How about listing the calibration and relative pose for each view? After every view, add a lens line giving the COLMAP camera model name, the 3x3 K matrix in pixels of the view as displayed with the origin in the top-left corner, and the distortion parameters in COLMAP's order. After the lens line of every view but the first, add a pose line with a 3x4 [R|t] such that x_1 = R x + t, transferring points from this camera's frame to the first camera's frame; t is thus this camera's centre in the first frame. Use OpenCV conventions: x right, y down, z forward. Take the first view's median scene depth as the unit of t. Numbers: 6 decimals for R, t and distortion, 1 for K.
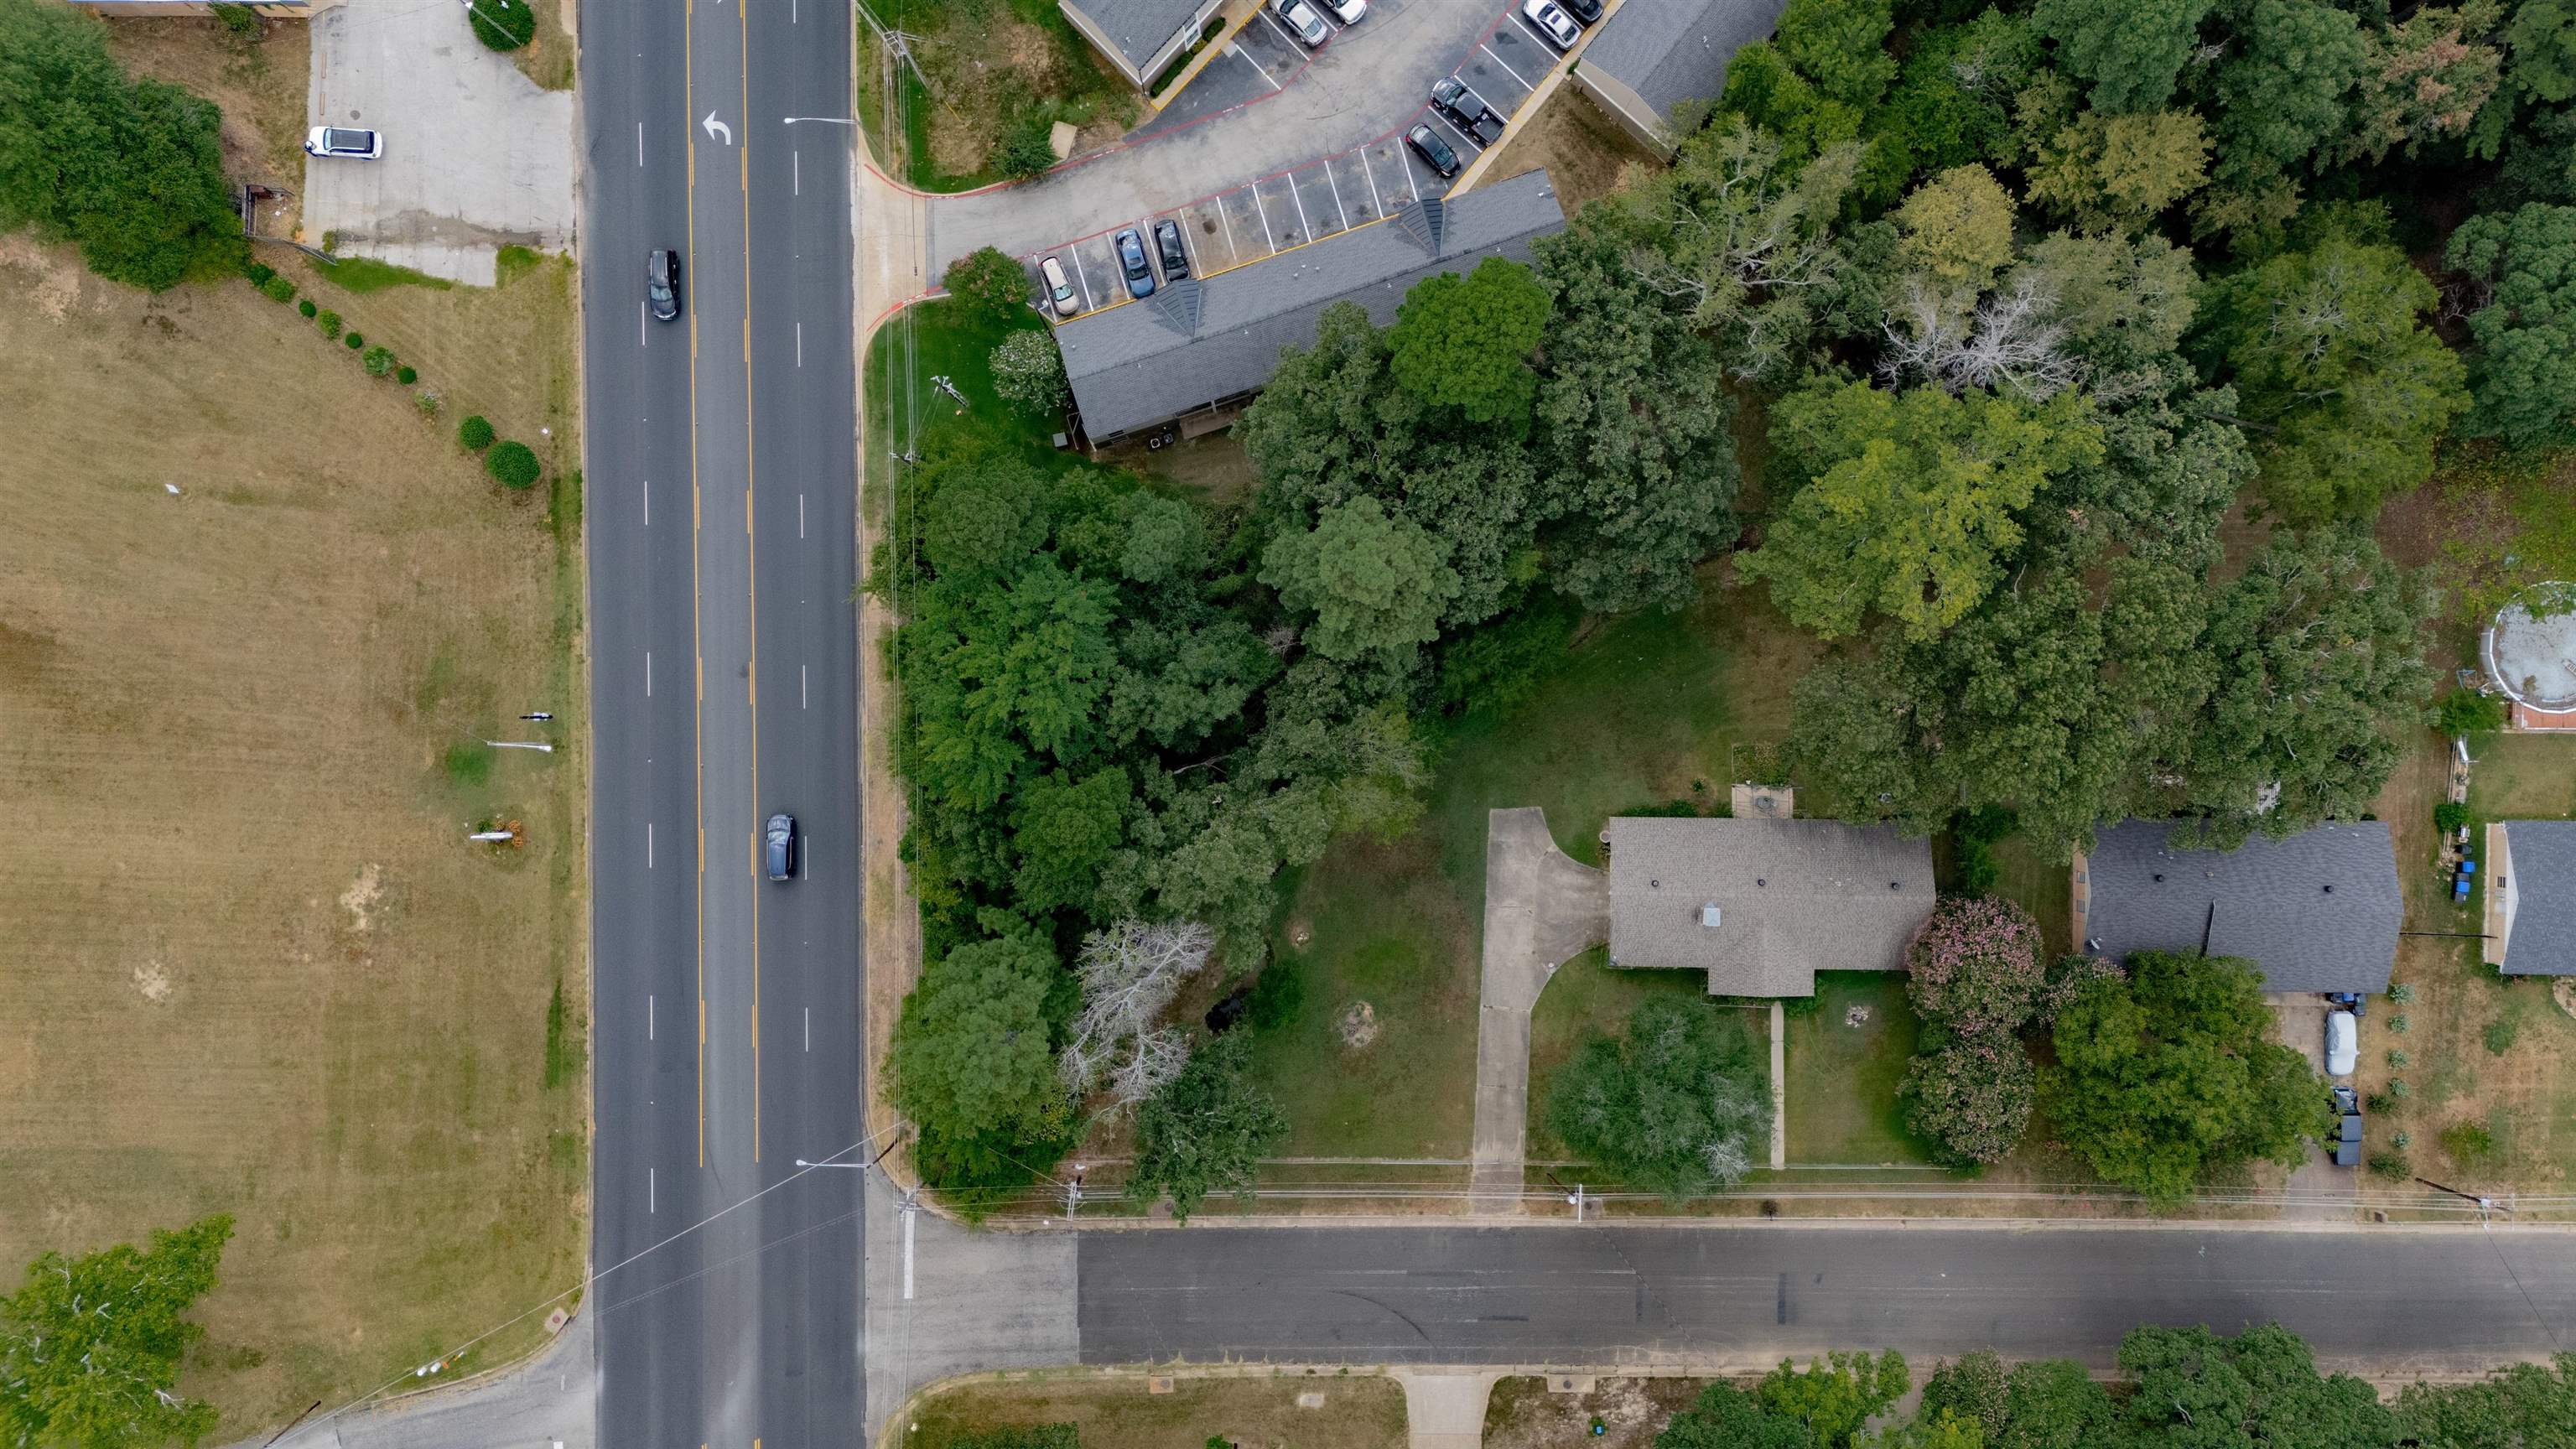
lens RADIAL K [[1922.2, 0, 1283.2], [0, 1922.2, 718.7], [0, 0, 1]] dist [0.170379, -0.334472]
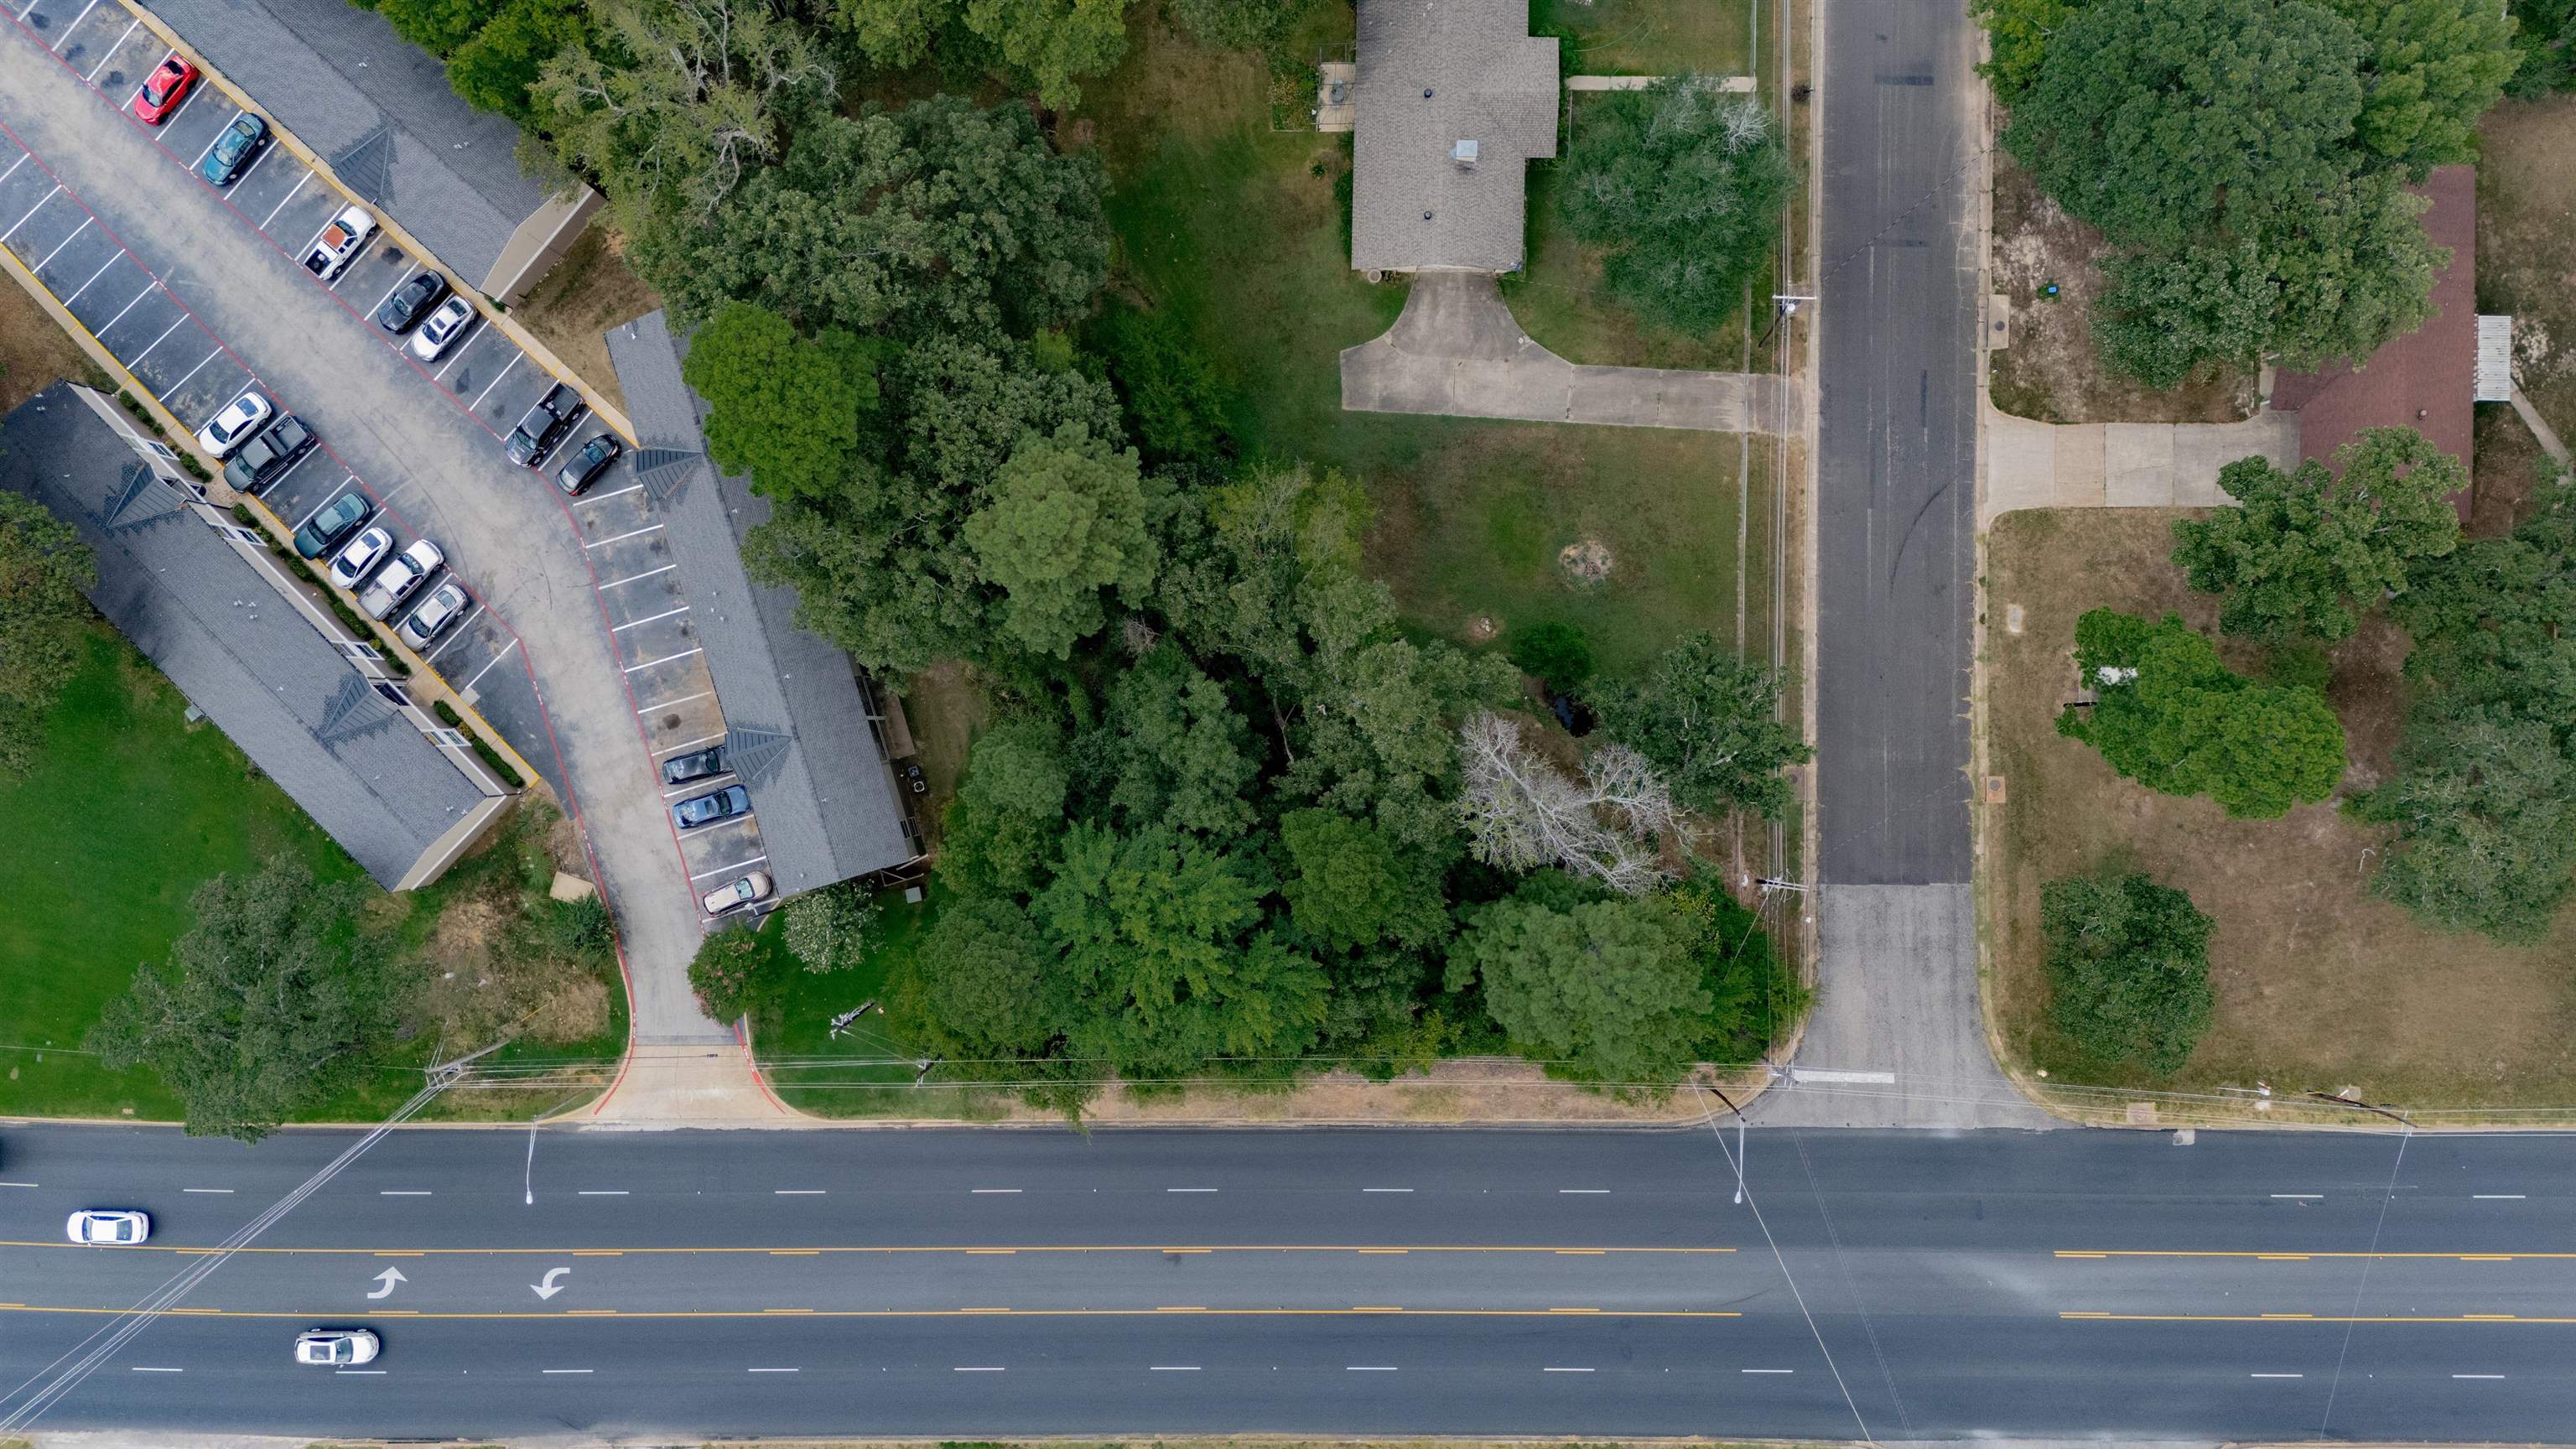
lens RADIAL K [[1922.2, 0, 1283.2], [0, 1922.2, 718.7], [0, 0, 1]] dist [0.170379, -0.334472]
pose [[0.010712, -0.999919, 0.006837, -0.041165], [0.999937, 0.010690, -0.003325, 0.025581], [0.003251, 0.006872, 0.999971, 0.128003]]
